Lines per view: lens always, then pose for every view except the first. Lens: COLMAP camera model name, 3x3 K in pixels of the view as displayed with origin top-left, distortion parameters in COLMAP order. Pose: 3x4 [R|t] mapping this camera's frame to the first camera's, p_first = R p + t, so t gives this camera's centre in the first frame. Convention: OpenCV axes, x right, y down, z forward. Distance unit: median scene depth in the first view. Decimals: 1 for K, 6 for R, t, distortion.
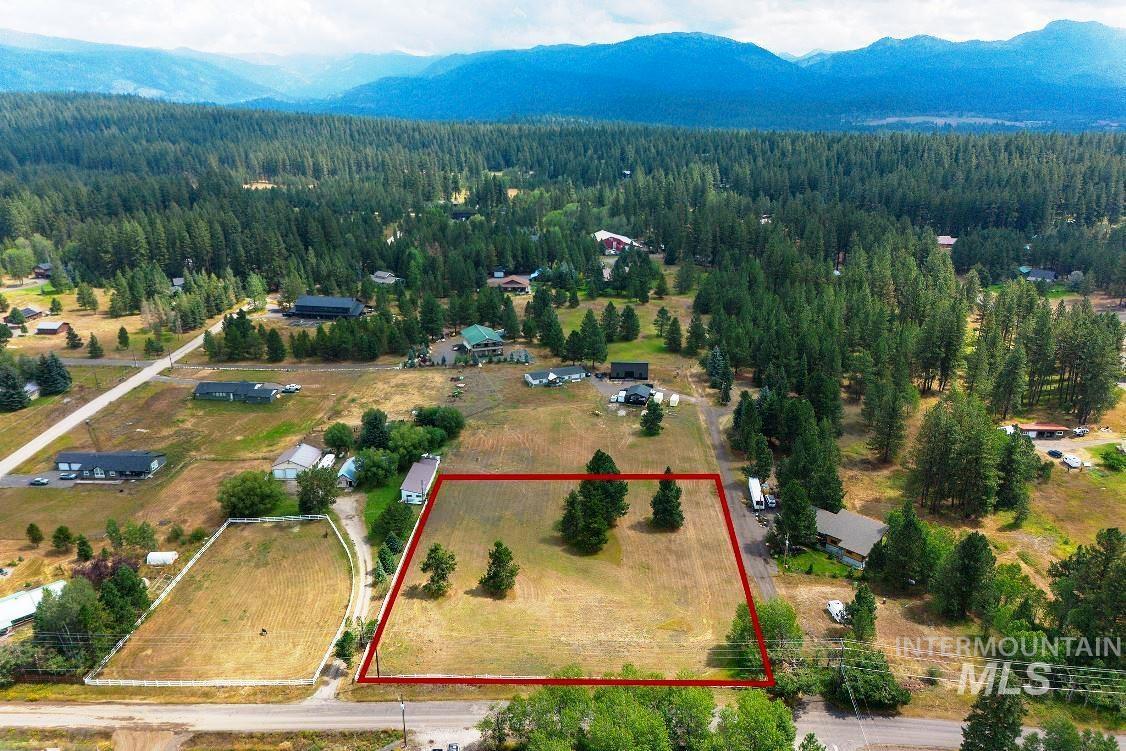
lens RADIAL K [[794.8, 0, 567.5], [0, 794.8, 370.7], [0, 0, 1]] dist [0.067793, -0.062373]
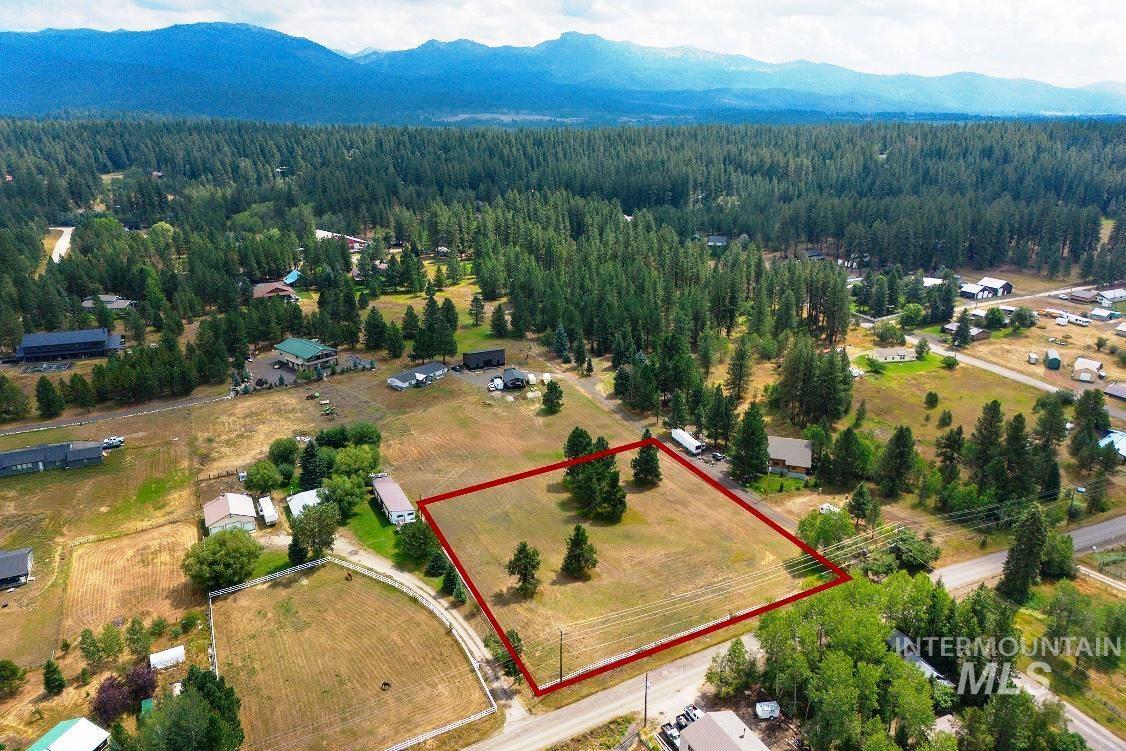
lens RADIAL K [[790.1, 0, 567.8], [0, 790.1, 359.9], [0, 0, 1]] dist [0.072244, -0.066260]
pose [[0.871855, -0.150124, 0.466188, -0.373276], [0.153108, 0.987700, 0.031725, -0.019114], [-0.465216, 0.043717, 0.884117, 0.072435]]
